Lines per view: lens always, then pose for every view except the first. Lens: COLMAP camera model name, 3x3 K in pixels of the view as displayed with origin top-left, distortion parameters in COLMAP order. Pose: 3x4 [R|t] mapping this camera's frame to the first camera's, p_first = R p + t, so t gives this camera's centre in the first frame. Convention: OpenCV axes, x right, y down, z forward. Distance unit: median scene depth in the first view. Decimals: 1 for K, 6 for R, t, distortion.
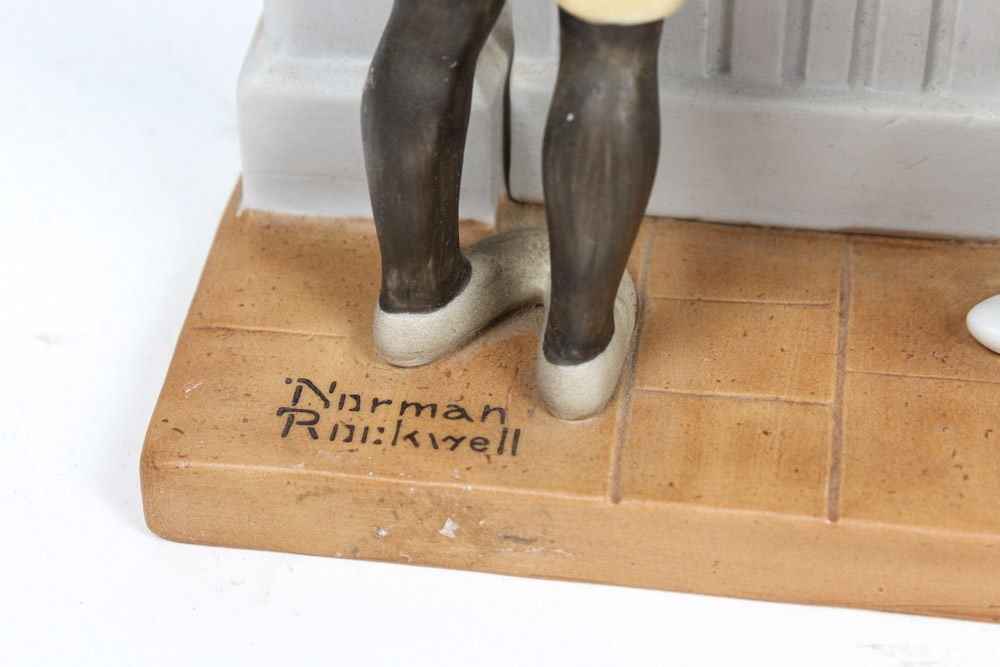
lens RADIAL K [[2274.3, 0, 498.8], [0, 2274.3, 334.6], [0, 0, 1]] dist [-0.028798, 0.000000]
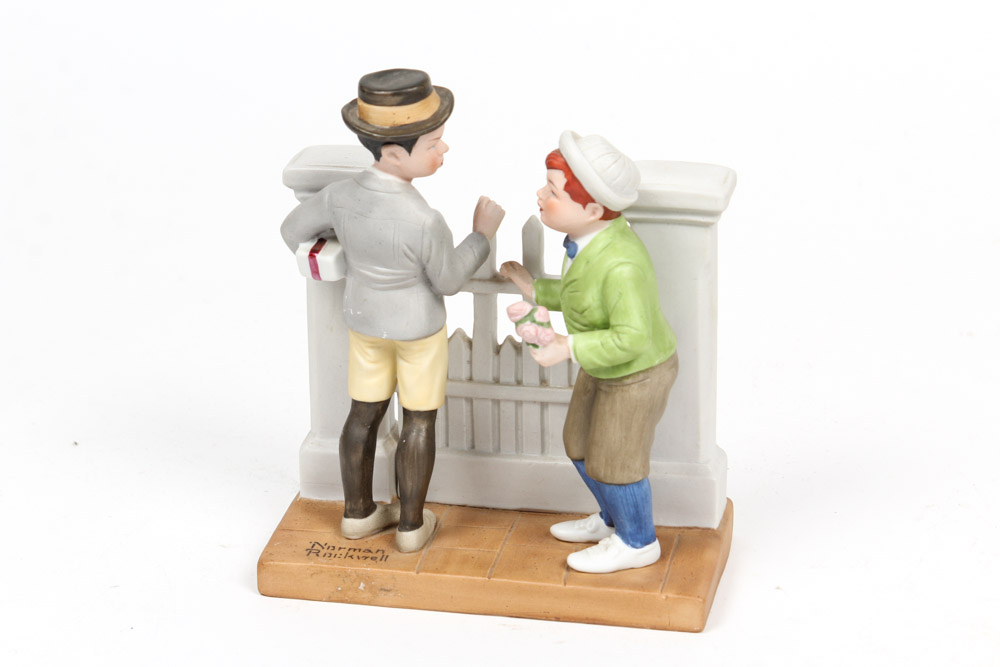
lens RADIAL K [[2274.3, 0, 505.7], [0, 2274.3, 335.0], [0, 0, 1]] dist [-0.028798, 0.000000]
pose [[0.998669, 0.019727, -0.047663, 0.288567], [-0.034202, 0.944909, -0.325542, 0.708462], [0.038615, 0.326739, 0.944325, -1.806373]]
